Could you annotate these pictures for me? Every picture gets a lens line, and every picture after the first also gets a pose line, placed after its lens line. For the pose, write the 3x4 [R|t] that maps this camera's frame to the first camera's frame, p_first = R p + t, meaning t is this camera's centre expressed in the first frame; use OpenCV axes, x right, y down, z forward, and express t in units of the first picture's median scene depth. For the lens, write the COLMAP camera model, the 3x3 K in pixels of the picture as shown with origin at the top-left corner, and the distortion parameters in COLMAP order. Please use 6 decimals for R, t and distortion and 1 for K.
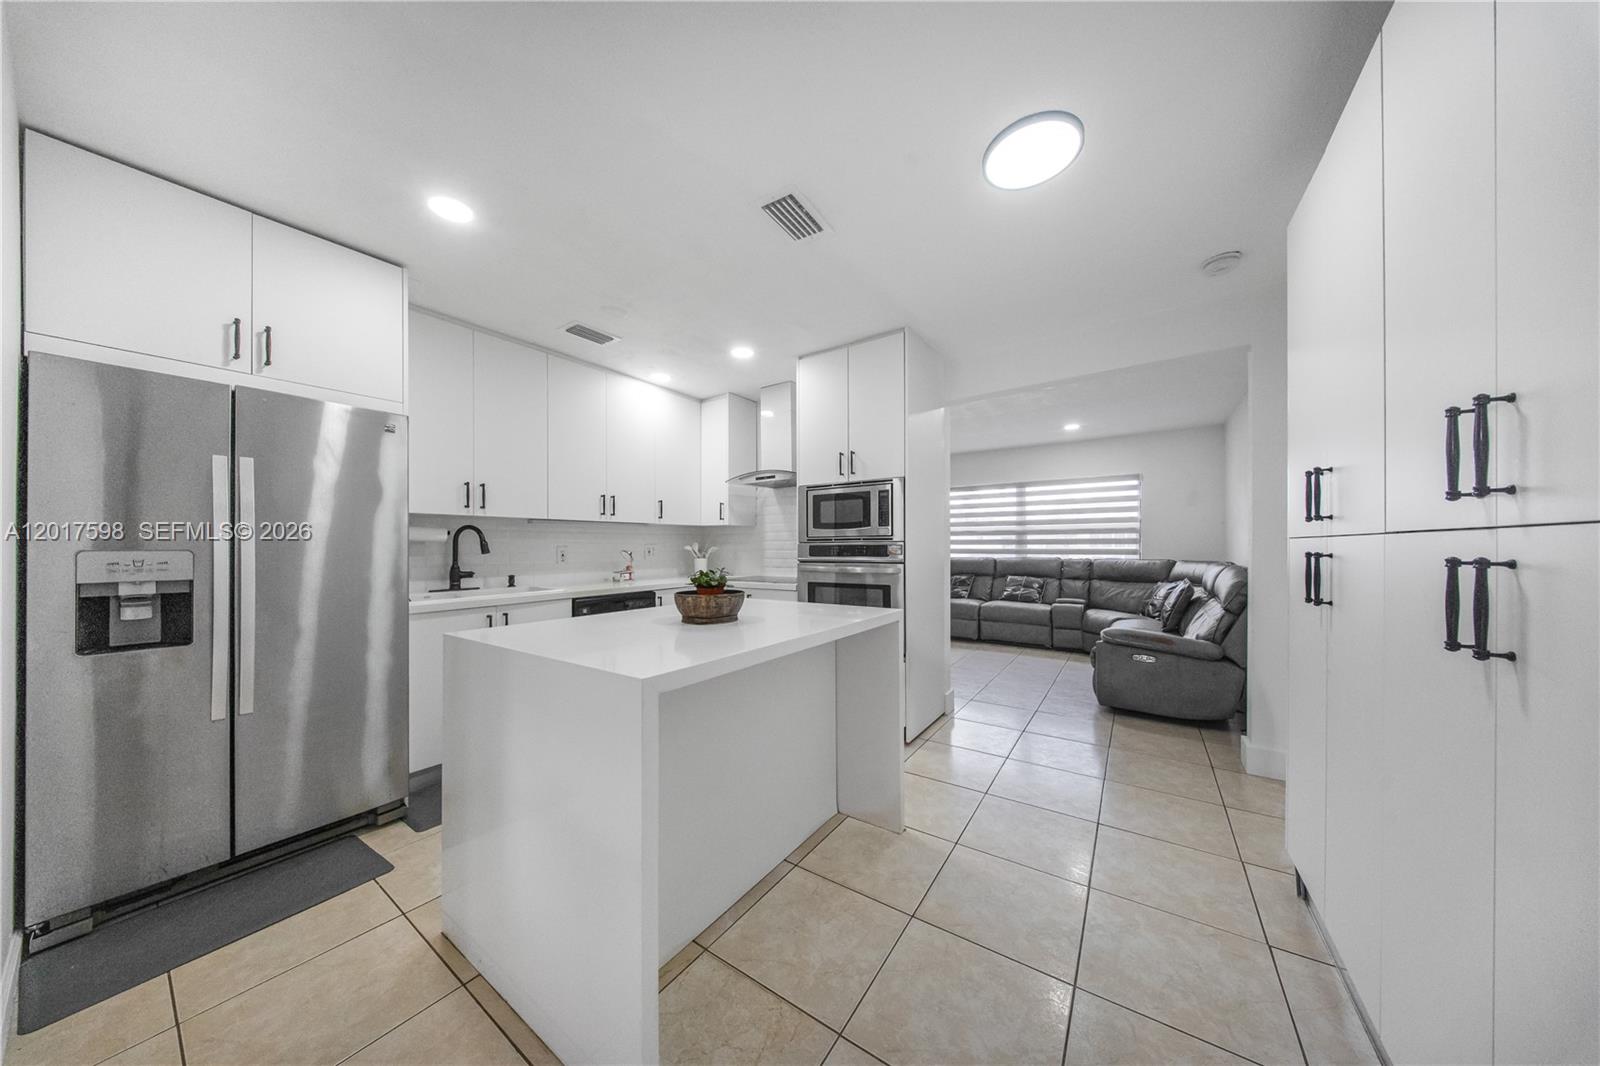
lens RADIAL K [[485.3, 0, 806.9], [0, 485.3, 536.2], [0, 0, 1]] dist [-0.001604, -0.001826]
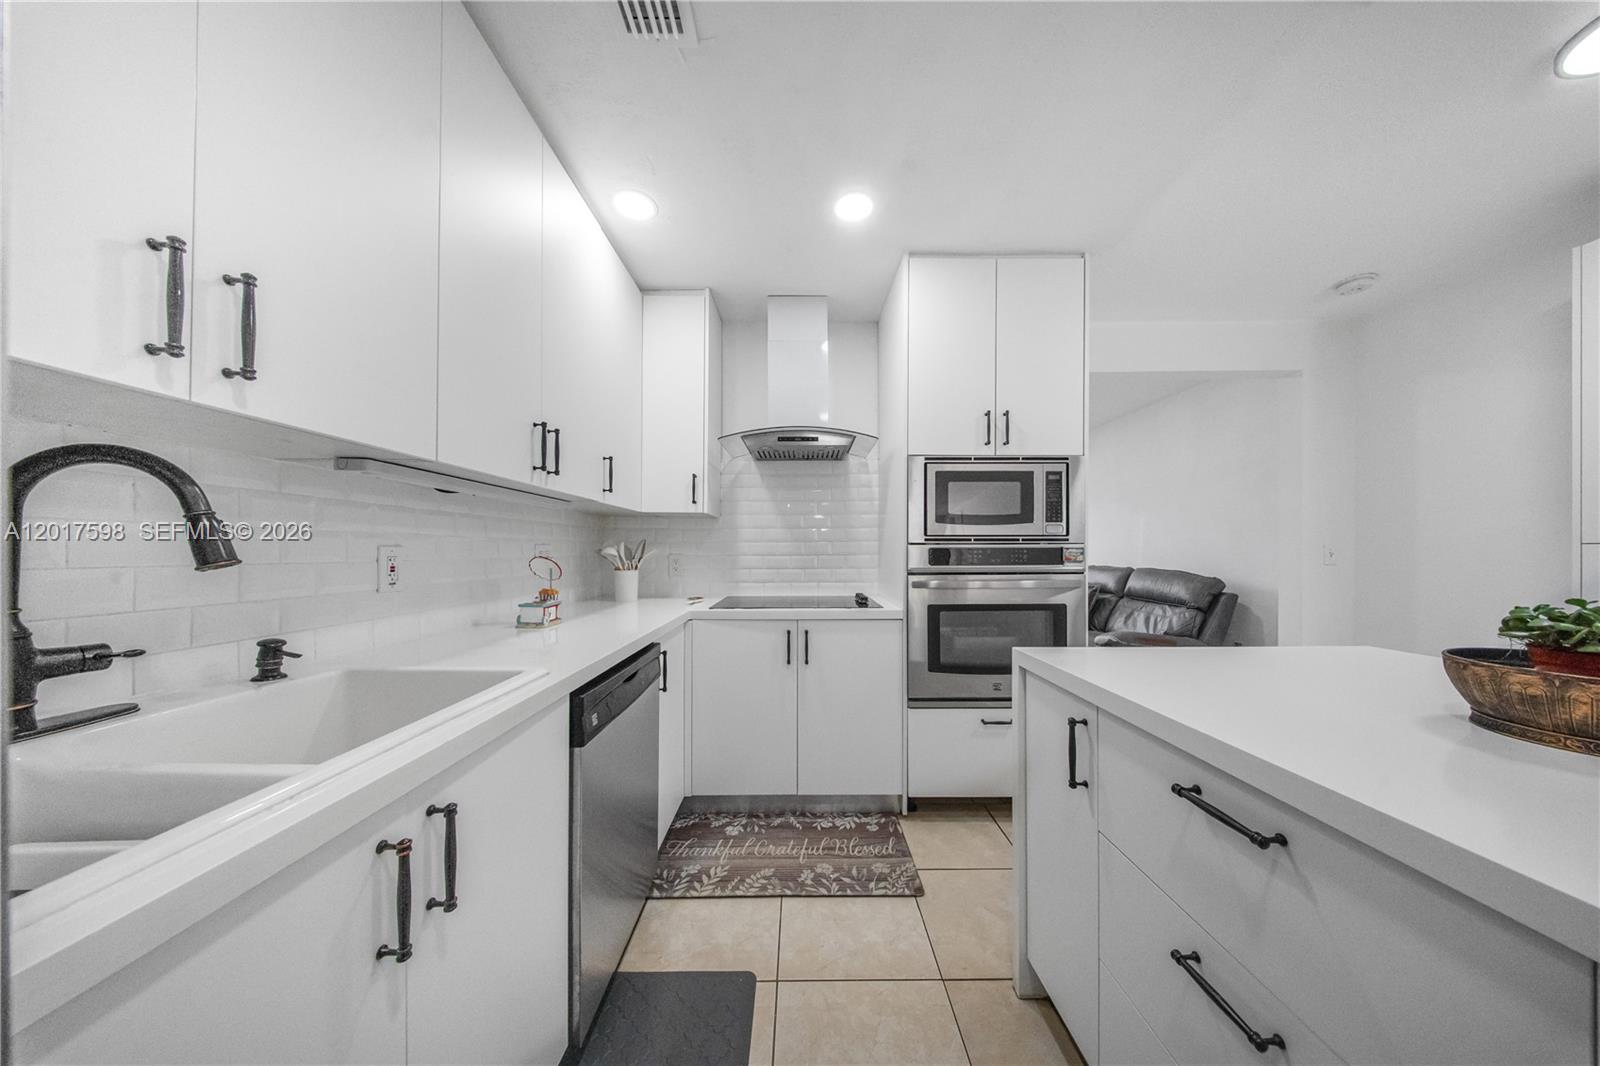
lens RADIAL K [[485.3, 0, 801.0], [0, 485.3, 548.3], [0, 0, 1]] dist [-0.001604, -0.001826]
pose [[0.814912, 0.009243, 0.579511, -0.535109], [-0.016247, 0.999844, 0.006899, 0.018357], [-0.579357, -0.015037, 0.814935, 0.596892]]
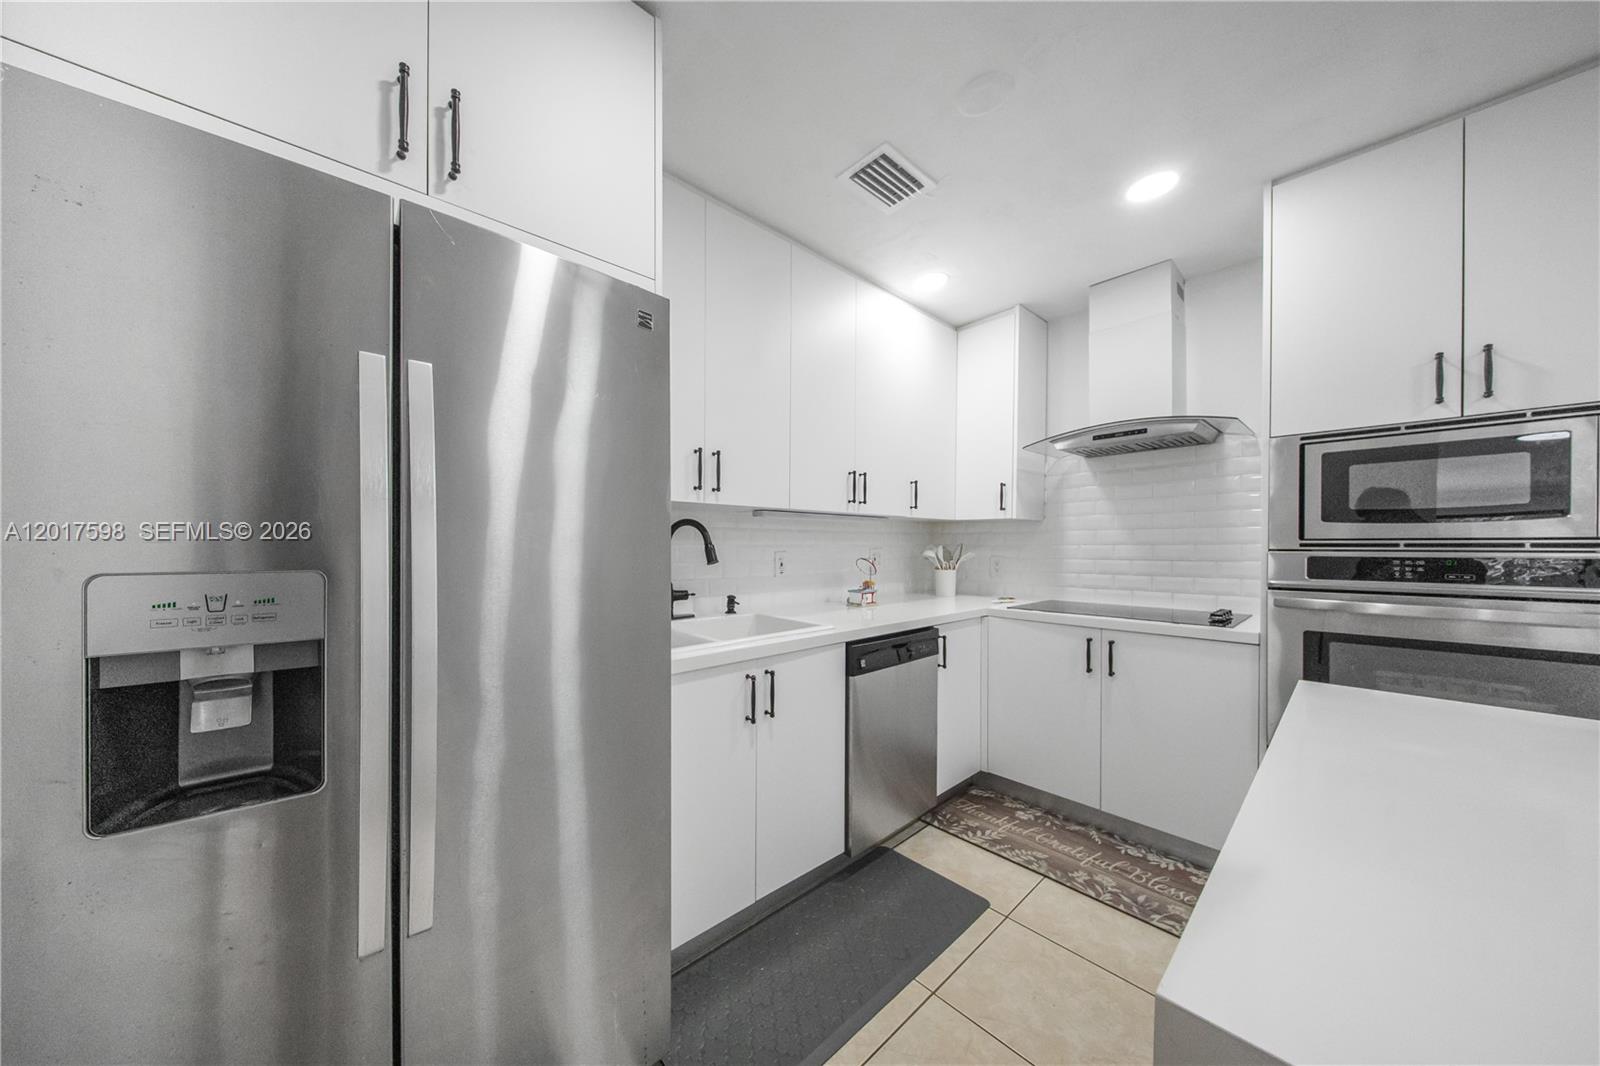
lens RADIAL K [[485.3, 0, 718.6], [0, 485.3, 538.2], [0, 0, 1]] dist [-0.001604, -0.001826]
pose [[0.955756, 0.002200, -0.294151, -0.447100], [-0.000922, 0.999990, 0.004485, -0.000406], [0.294158, -0.004015, 0.955748, 0.381063]]
